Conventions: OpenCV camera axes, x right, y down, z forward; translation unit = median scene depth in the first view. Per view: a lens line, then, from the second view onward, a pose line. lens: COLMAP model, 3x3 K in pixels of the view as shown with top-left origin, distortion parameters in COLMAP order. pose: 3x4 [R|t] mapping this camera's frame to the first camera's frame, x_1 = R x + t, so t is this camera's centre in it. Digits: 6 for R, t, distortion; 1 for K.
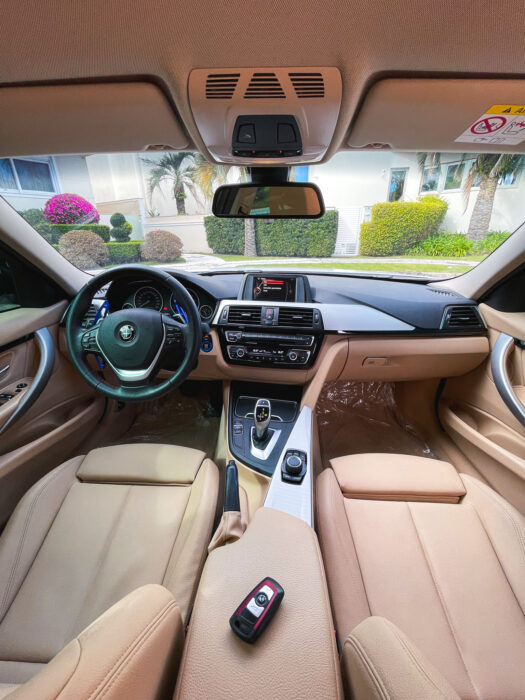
lens RADIAL K [[283.0, 0, 262.5], [0, 283.0, 350.0], [0, 0, 1]] dist [0.000362, 0.000024]
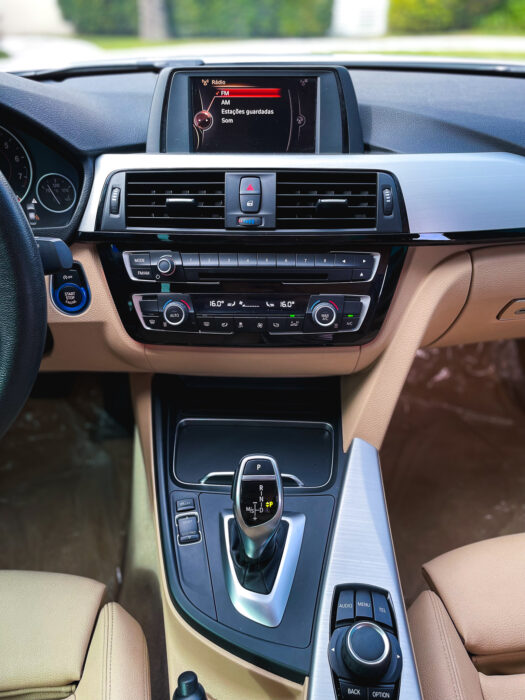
lens RADIAL K [[529.4, 0, 263.9], [0, 529.4, 345.0], [0, 0, 1]] dist [0.090716, -0.124462]
pose [[0.990589, -0.083249, 0.108643, -0.042189], [0.060703, 0.978641, 0.196411, -0.074330], [-0.122673, -0.187968, 0.974484, 0.339013]]
